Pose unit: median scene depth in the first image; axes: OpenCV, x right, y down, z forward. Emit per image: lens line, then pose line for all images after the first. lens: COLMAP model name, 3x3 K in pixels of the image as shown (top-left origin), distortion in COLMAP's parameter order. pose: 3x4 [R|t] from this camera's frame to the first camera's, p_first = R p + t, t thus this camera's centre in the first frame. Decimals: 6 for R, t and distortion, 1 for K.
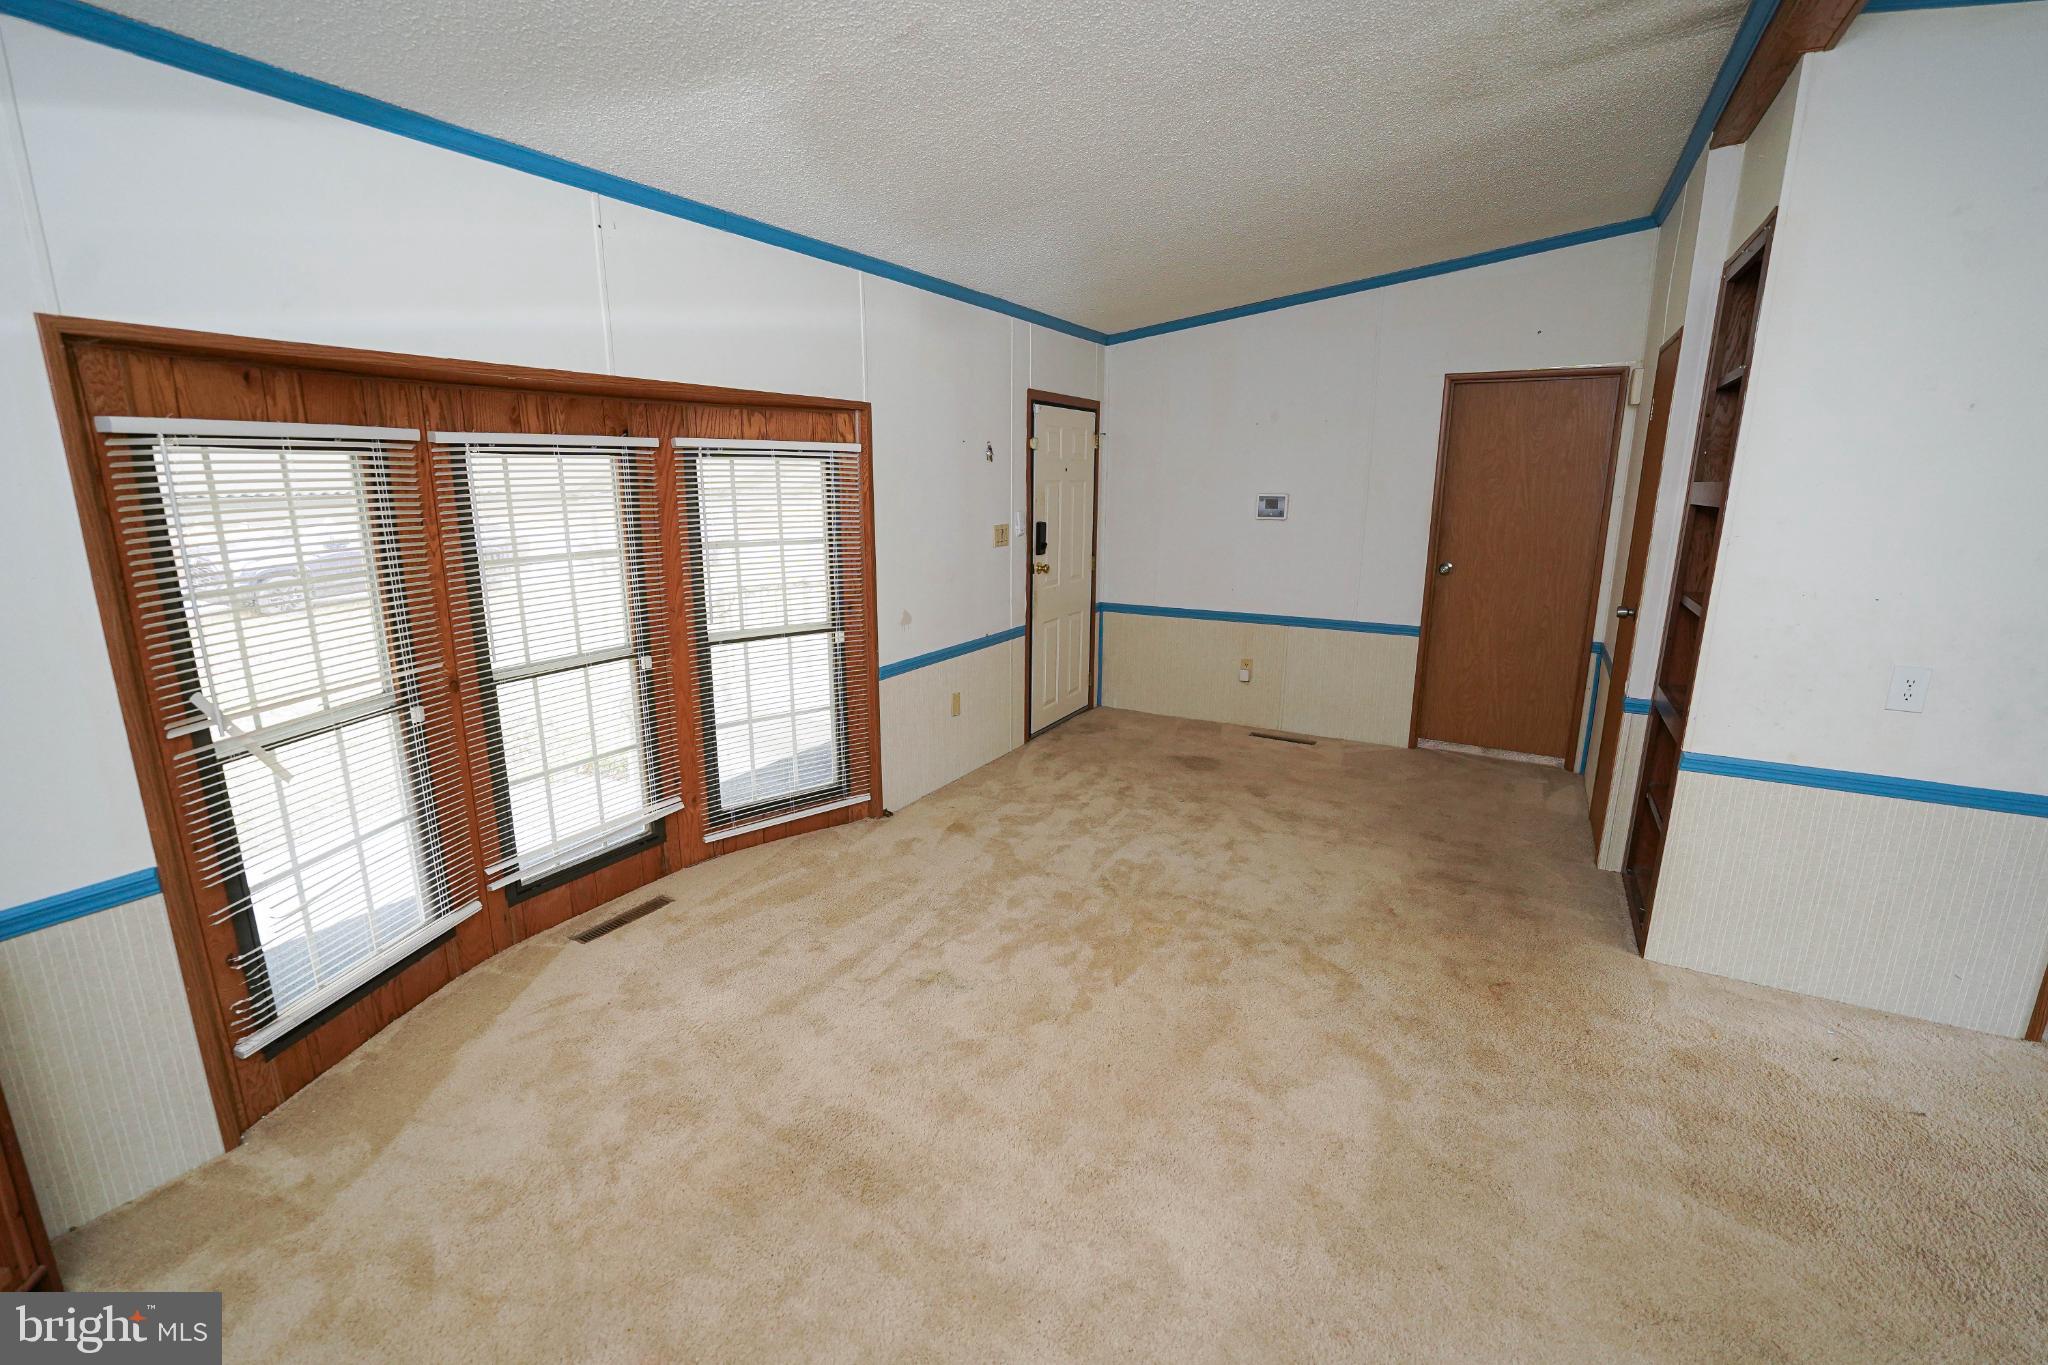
lens RADIAL K [[886.4, 0, 1024.0], [0, 886.4, 682.5], [0, 0, 1]] dist [-0.030316, 0.000121]
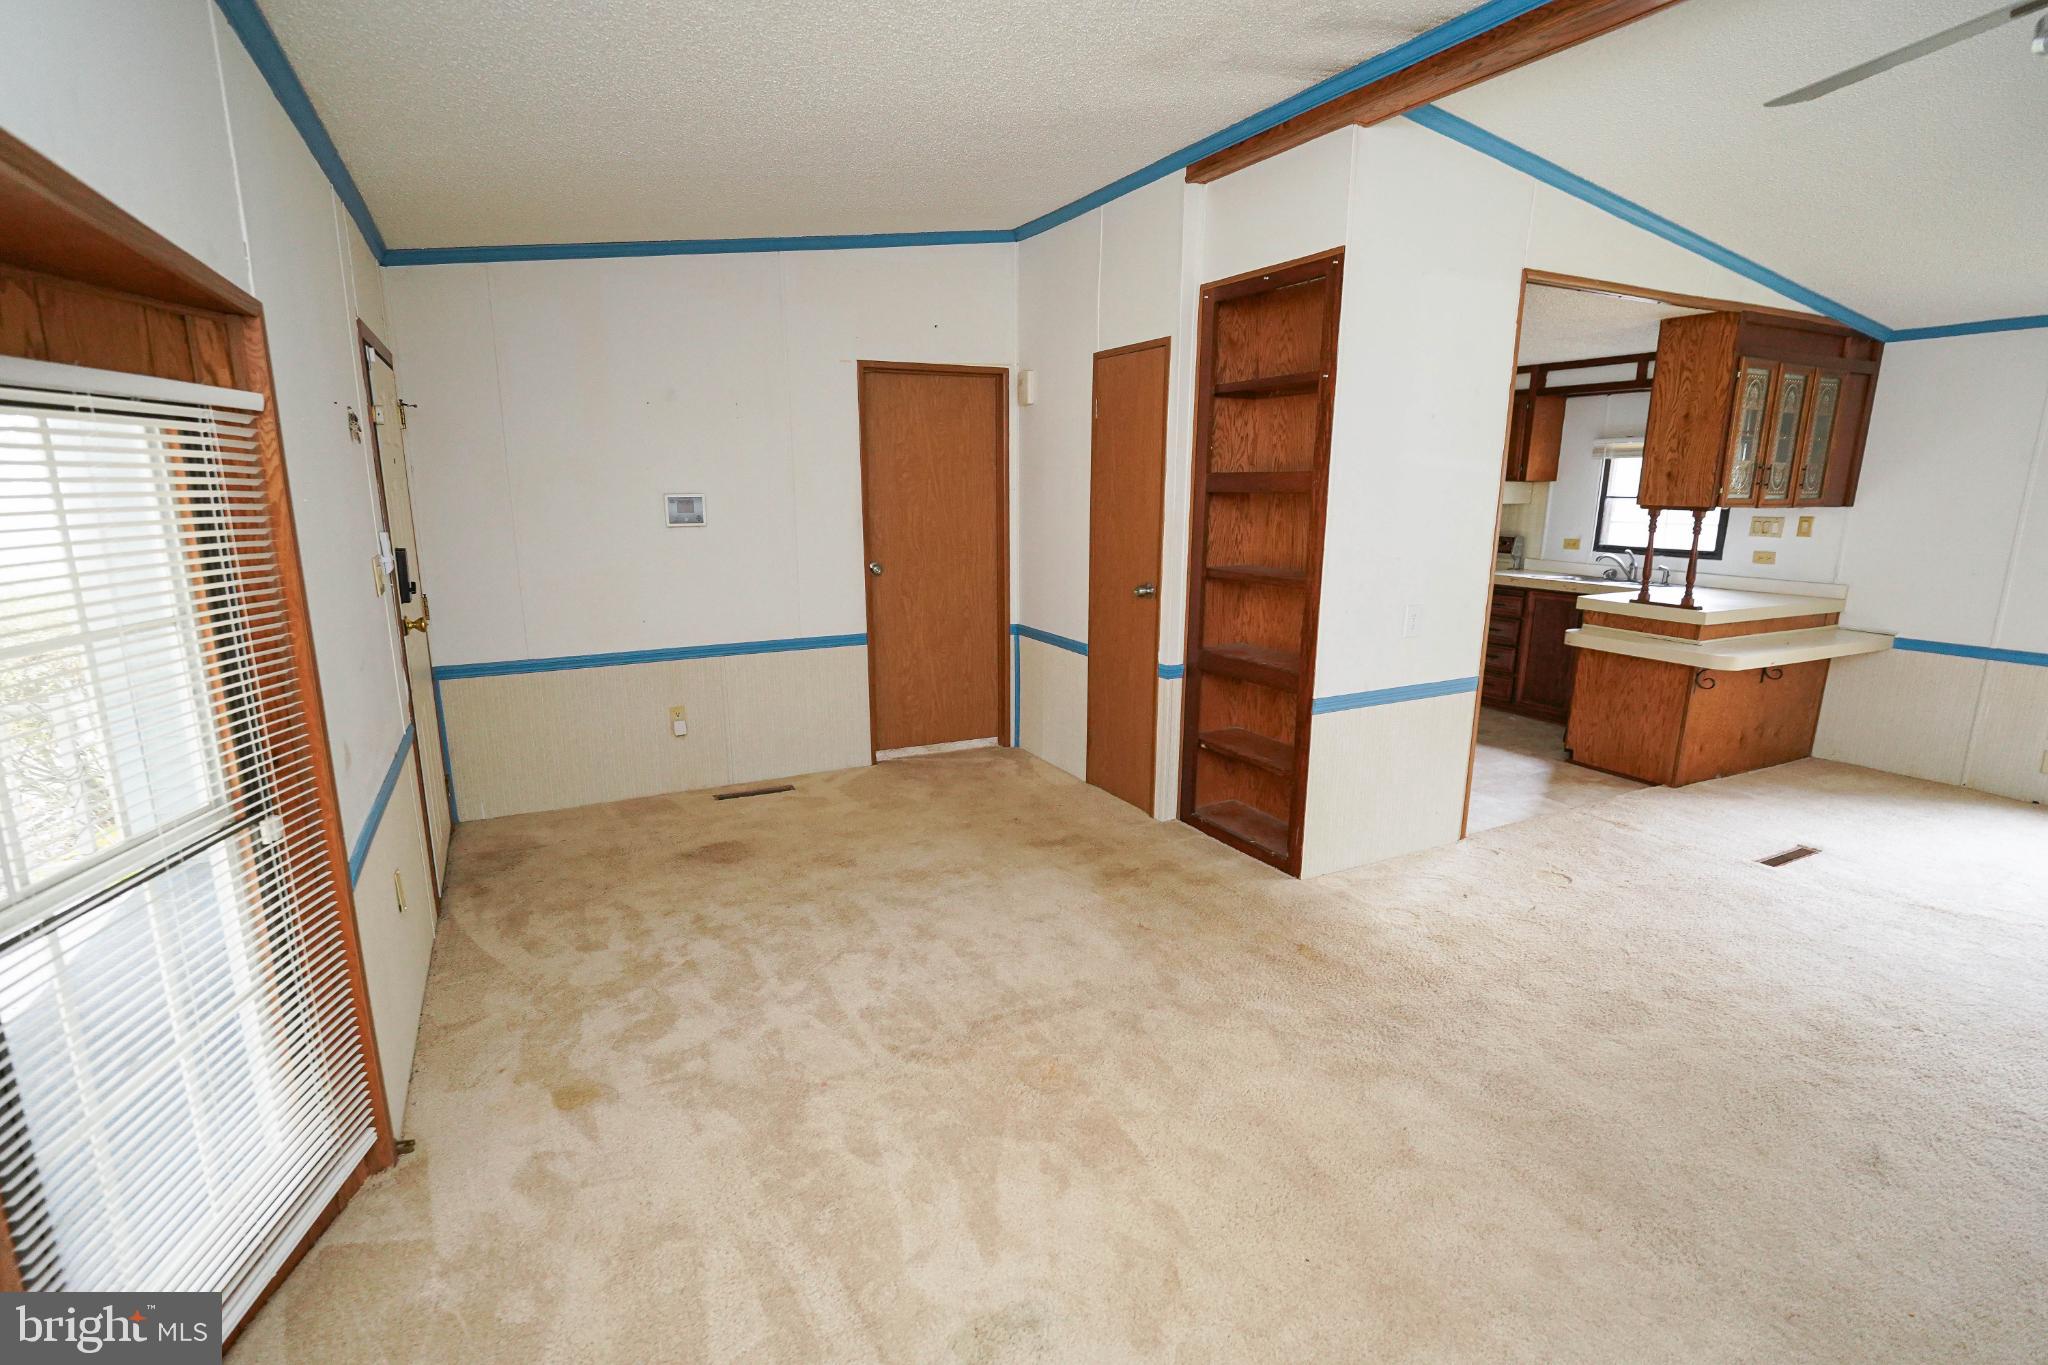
lens RADIAL K [[931.0, 0, 1024.0], [0, 931.0, 682.5], [0, 0, 1]] dist [-0.024161, -0.000049]
pose [[0.559847, -0.179309, 0.808962, -0.373501], [0.187245, 0.978427, 0.087288, -0.098262], [-0.807162, 0.102607, 0.581345, 0.446717]]
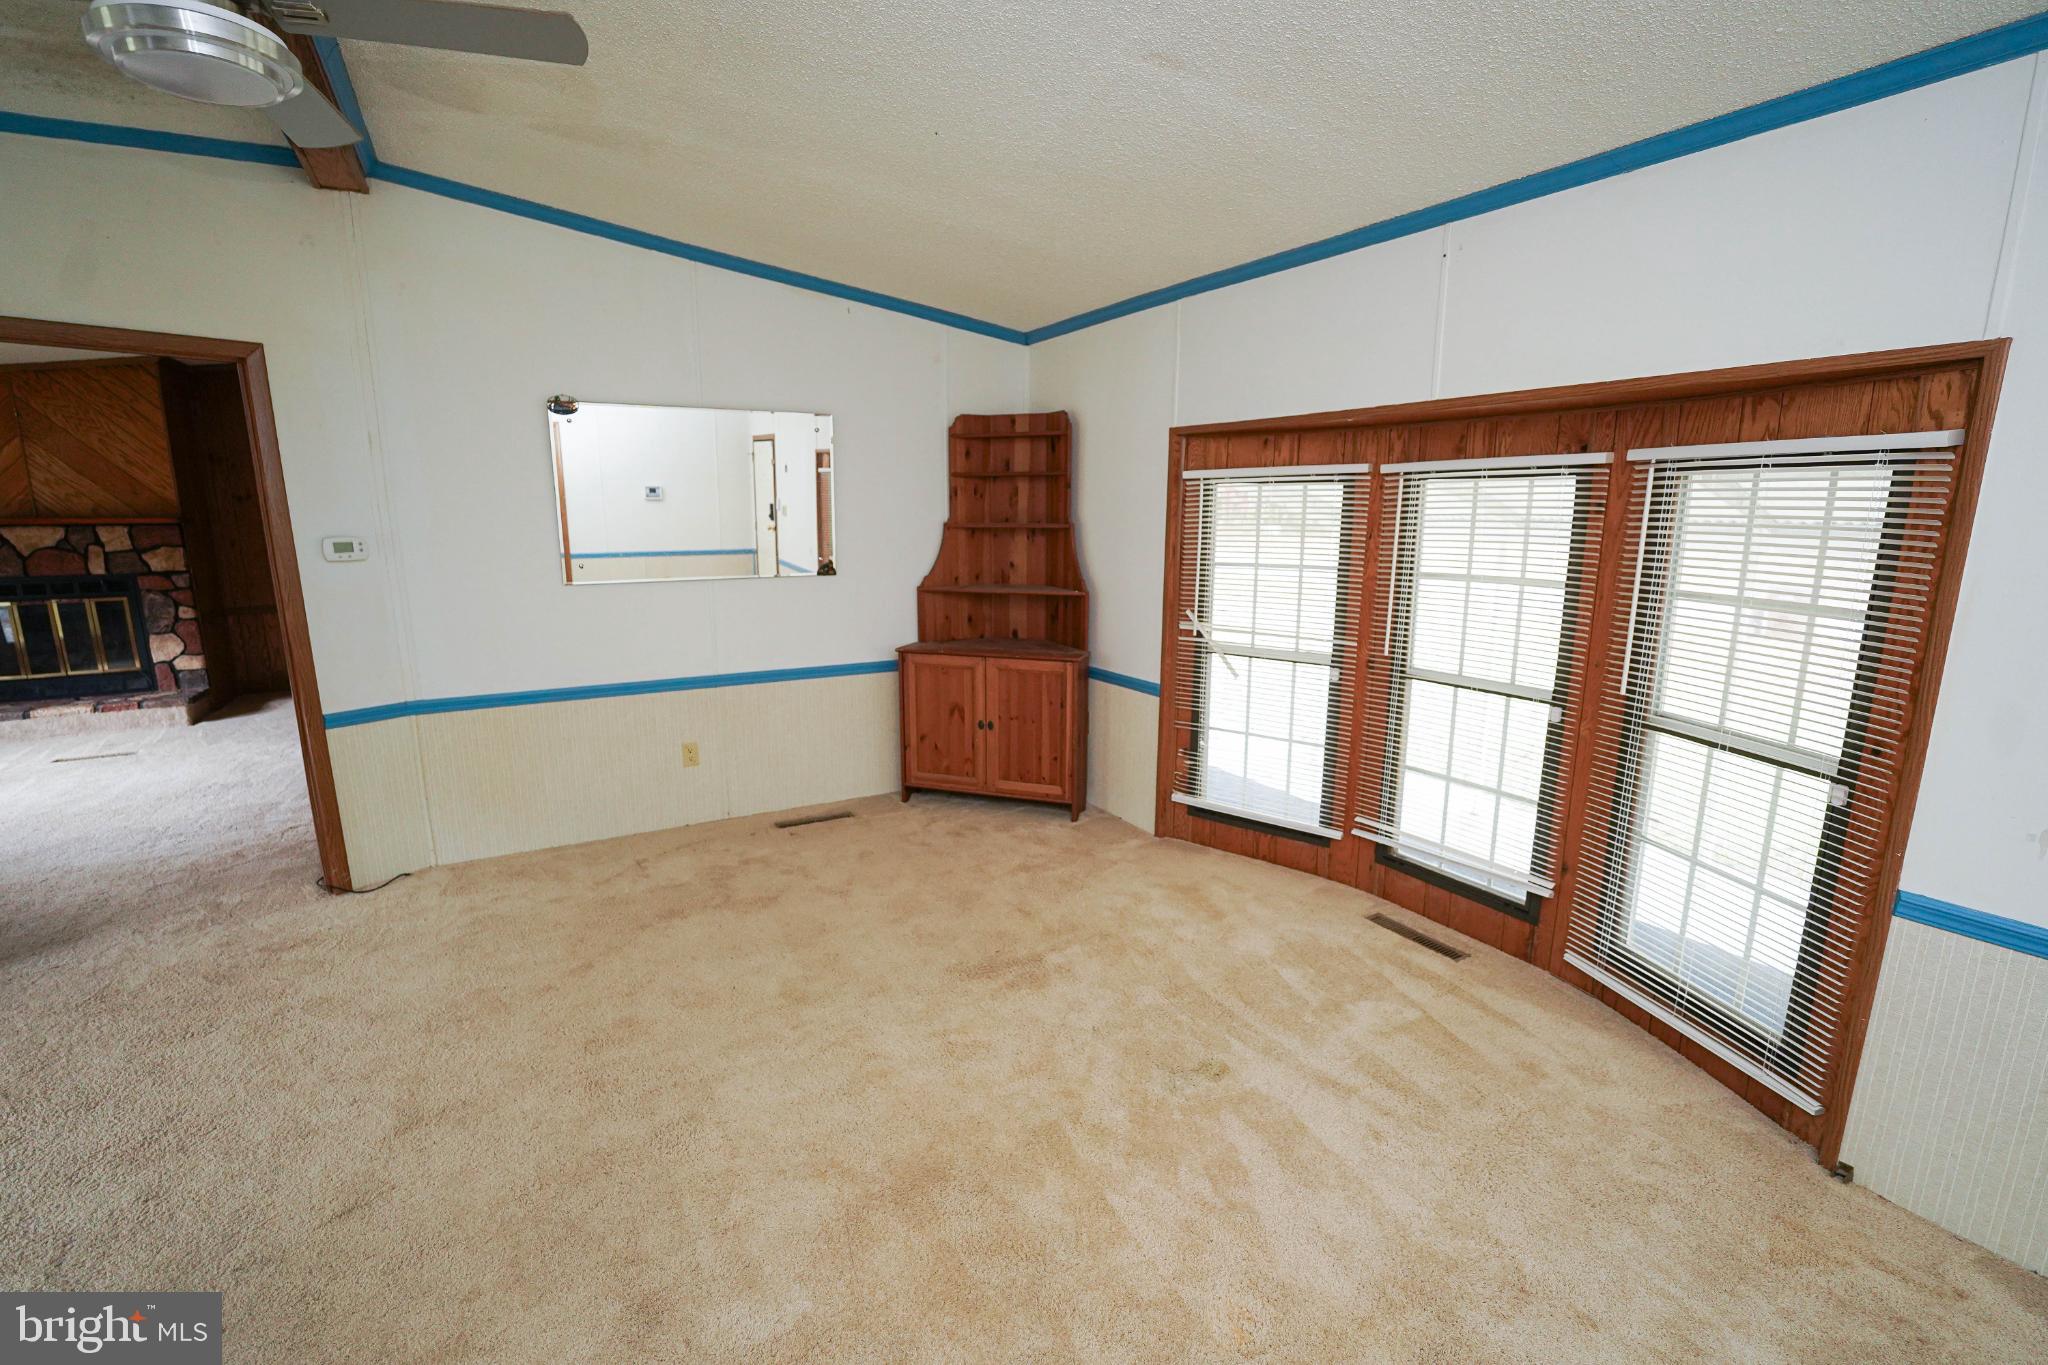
lens RADIAL K [[930.3, 0, 1017.1], [0, 930.3, 705.8], [0, 0, 1]] dist [-0.033712, -0.000320]
pose [[-0.520148, 0.178223, -0.835274, 0.527147], [-0.189500, 0.929526, 0.316340, -0.191224], [0.832788, 0.322828, -0.449719, 0.855024]]
